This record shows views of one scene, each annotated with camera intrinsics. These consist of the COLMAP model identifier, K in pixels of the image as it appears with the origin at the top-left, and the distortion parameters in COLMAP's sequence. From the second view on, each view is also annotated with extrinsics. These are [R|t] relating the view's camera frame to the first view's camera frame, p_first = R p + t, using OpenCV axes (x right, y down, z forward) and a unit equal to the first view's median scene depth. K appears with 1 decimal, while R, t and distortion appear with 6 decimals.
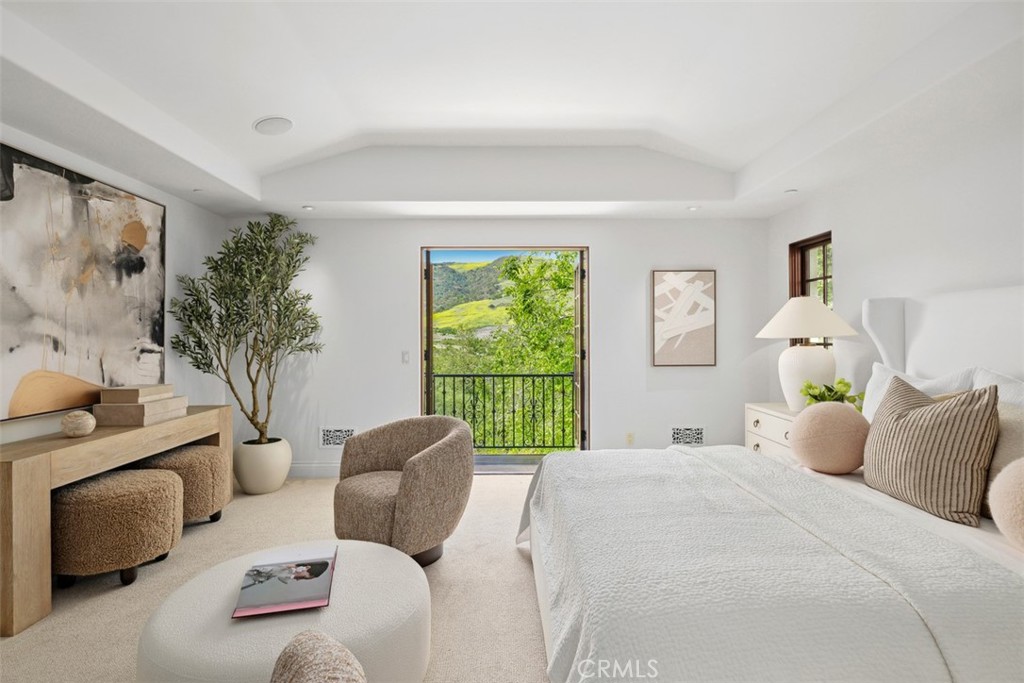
lens RADIAL K [[508.9, 0, 513.2], [0, 508.9, 336.6], [0, 0, 1]] dist [0.000615, -0.000010]
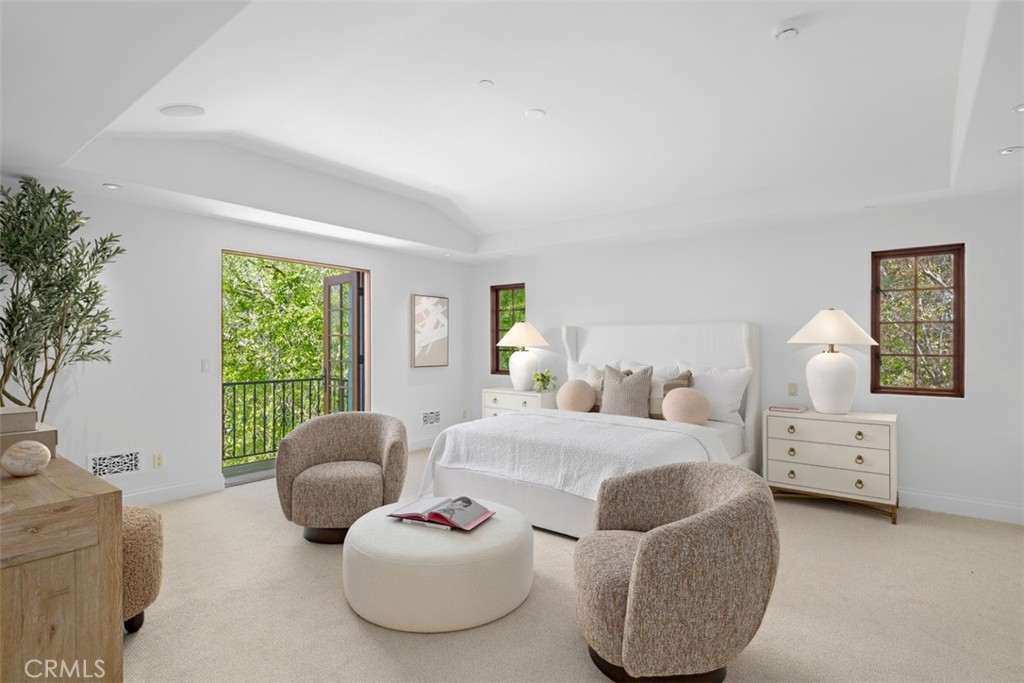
lens RADIAL K [[508.9, 0, 511.9], [0, 508.9, 344.6], [0, 0, 1]] dist [0.000615, -0.000010]
pose [[0.627773, 0.005136, 0.778380, -0.589526], [-0.007621, 0.999971, -0.000451, -0.002062], [-0.778359, -0.005648, 0.627794, -0.023468]]
